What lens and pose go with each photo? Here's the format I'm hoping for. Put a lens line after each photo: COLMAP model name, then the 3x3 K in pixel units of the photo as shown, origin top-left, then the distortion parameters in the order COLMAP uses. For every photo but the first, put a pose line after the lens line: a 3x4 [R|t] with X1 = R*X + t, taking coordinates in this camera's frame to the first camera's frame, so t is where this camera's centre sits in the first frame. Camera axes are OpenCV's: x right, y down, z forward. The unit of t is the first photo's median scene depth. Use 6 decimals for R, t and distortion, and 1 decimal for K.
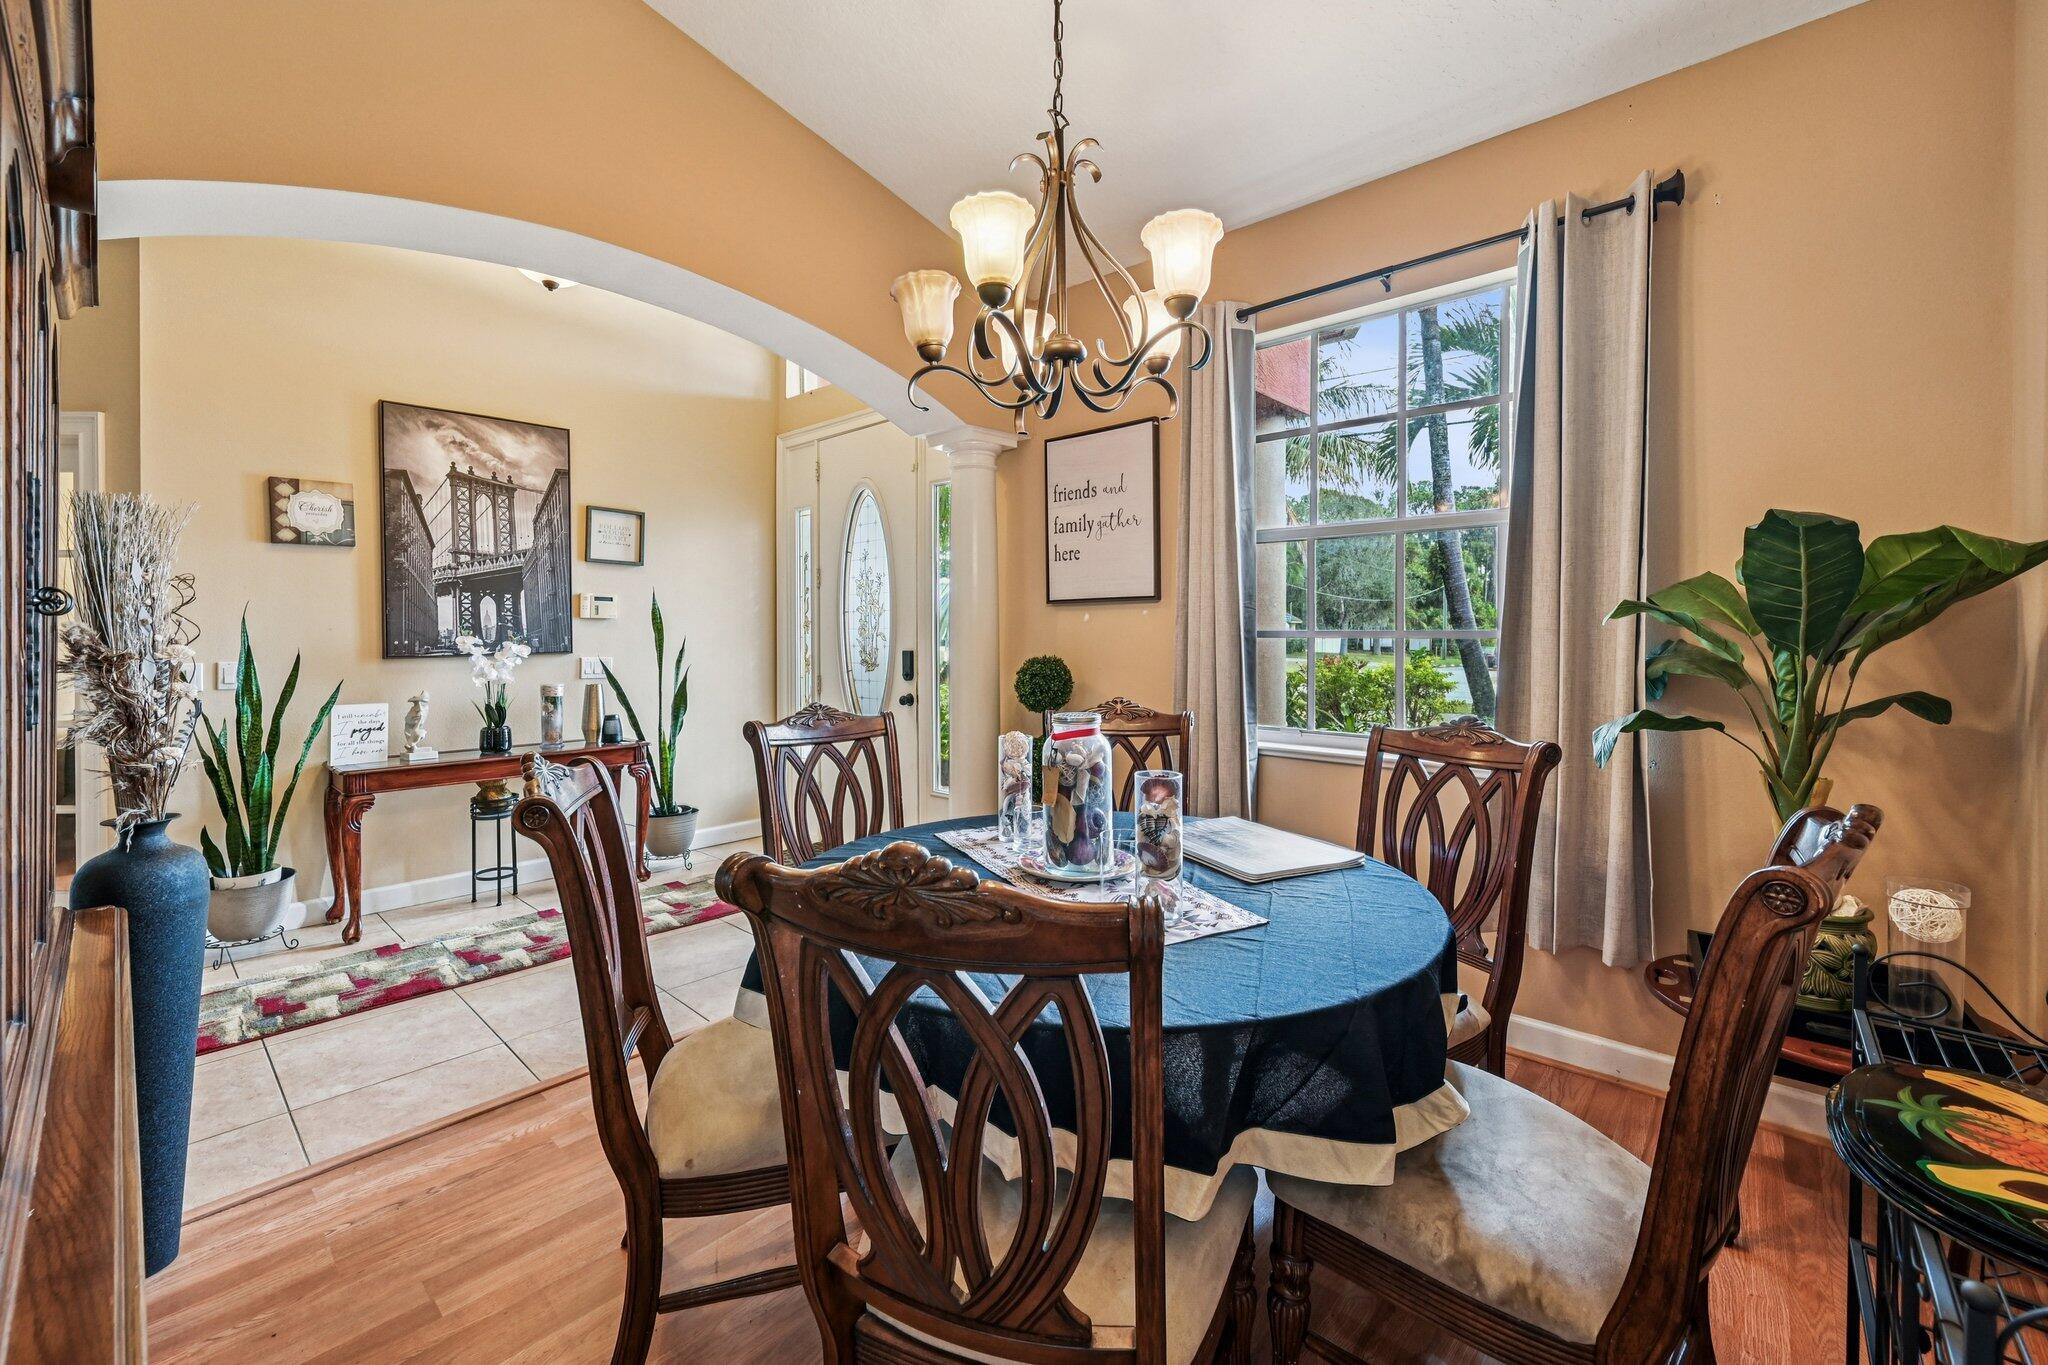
lens RADIAL K [[812.5, 0, 993.8], [0, 812.5, 641.0], [0, 0, 1]] dist [0.002086, 0.000135]
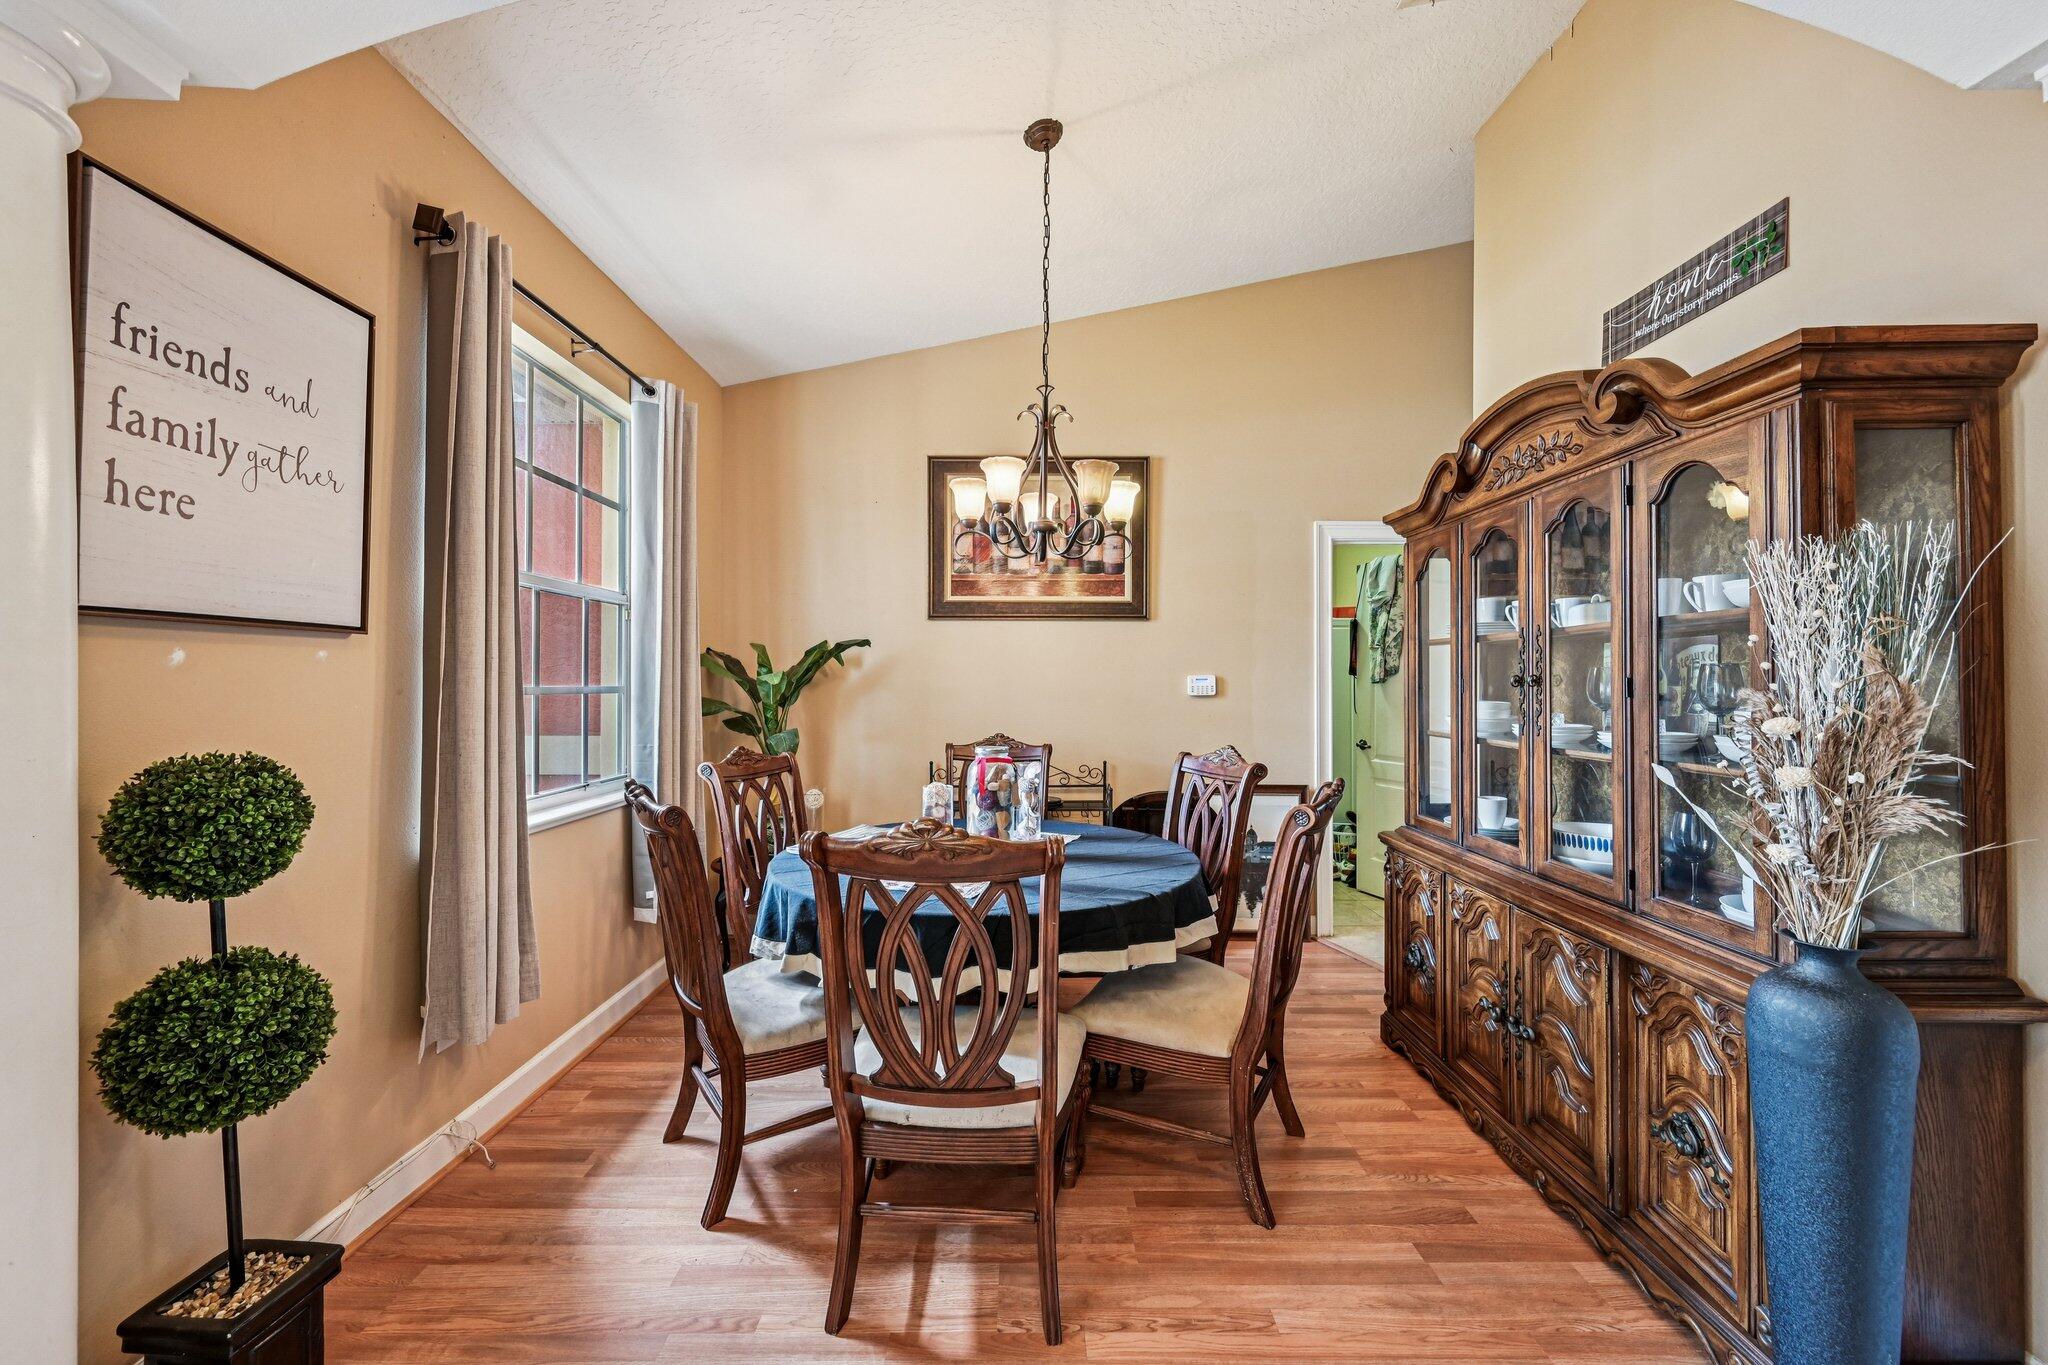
lens RADIAL K [[812.5, 0, 1022.1], [0, 812.5, 674.7], [0, 0, 1]] dist [0.002086, 0.000135]
pose [[-0.681999, -0.003584, 0.731344, -0.491640], [-0.005567, 0.999984, -0.000291, -0.022149], [-0.731332, -0.004270, -0.682008, 0.965796]]
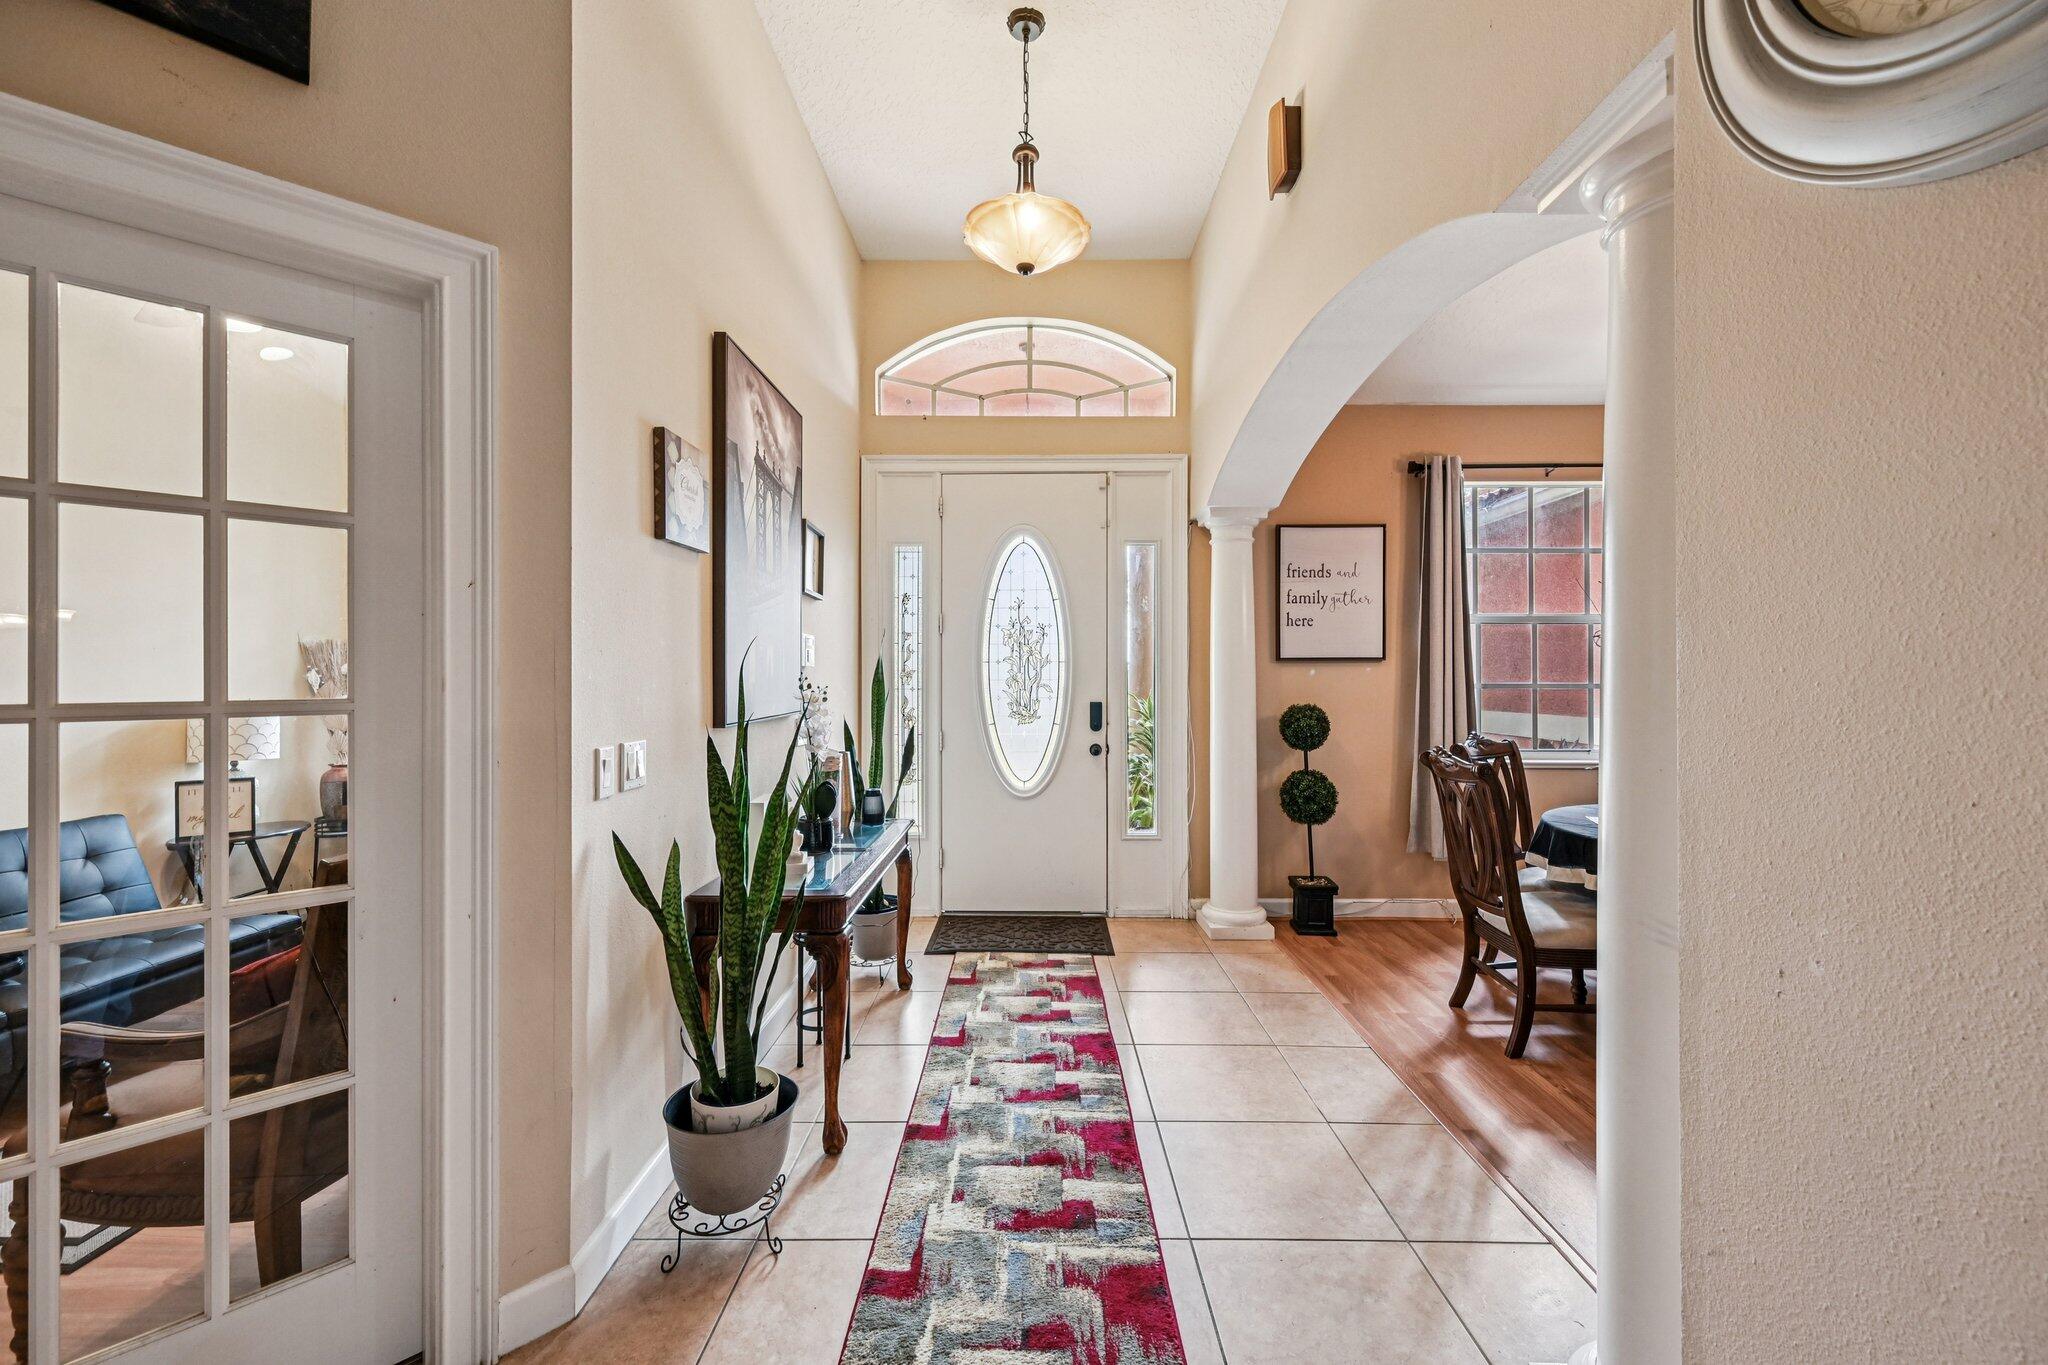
lens RADIAL K [[812.5, 0, 1017.8], [0, 812.5, 679.9], [0, 0, 1]] dist [0.002086, 0.000135]
pose [[0.743024, -0.003326, 0.669257, -1.058898], [0.005231, 0.999986, -0.000837, -0.018664], [-0.669244, 0.004123, 0.743031, 0.372906]]
